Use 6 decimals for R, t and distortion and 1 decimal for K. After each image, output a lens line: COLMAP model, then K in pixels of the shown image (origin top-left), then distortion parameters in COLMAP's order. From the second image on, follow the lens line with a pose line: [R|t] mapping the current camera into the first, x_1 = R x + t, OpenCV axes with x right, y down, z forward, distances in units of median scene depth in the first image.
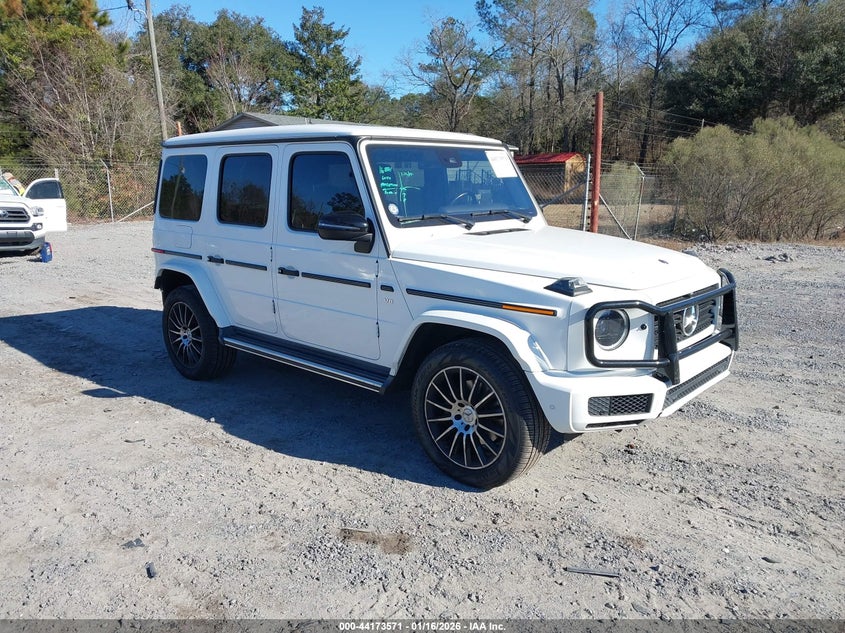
lens RADIAL K [[656.5, 0, 421.8], [0, 656.5, 333.6], [0, 0, 1]] dist [0.008150, 0.001572]
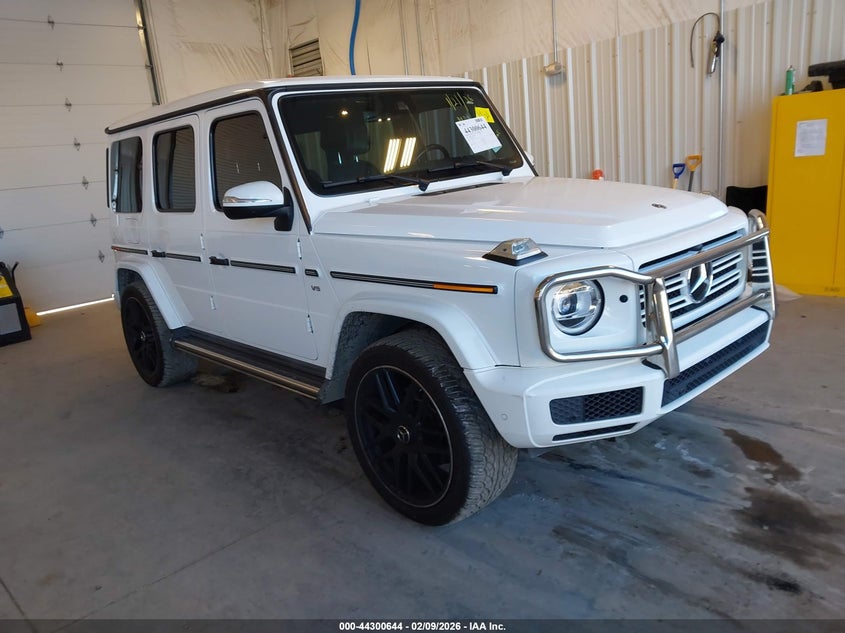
lens RADIAL K [[654.6, 0, 421.3], [0, 654.6, 326.7], [0, 0, 1]] dist [-0.005909, -0.005029]
pose [[0.989928, -0.073734, -0.120851, 0.167332], [0.077132, 0.996740, 0.023673, -0.010836], [0.118712, -0.032756, 0.992388, 0.210574]]
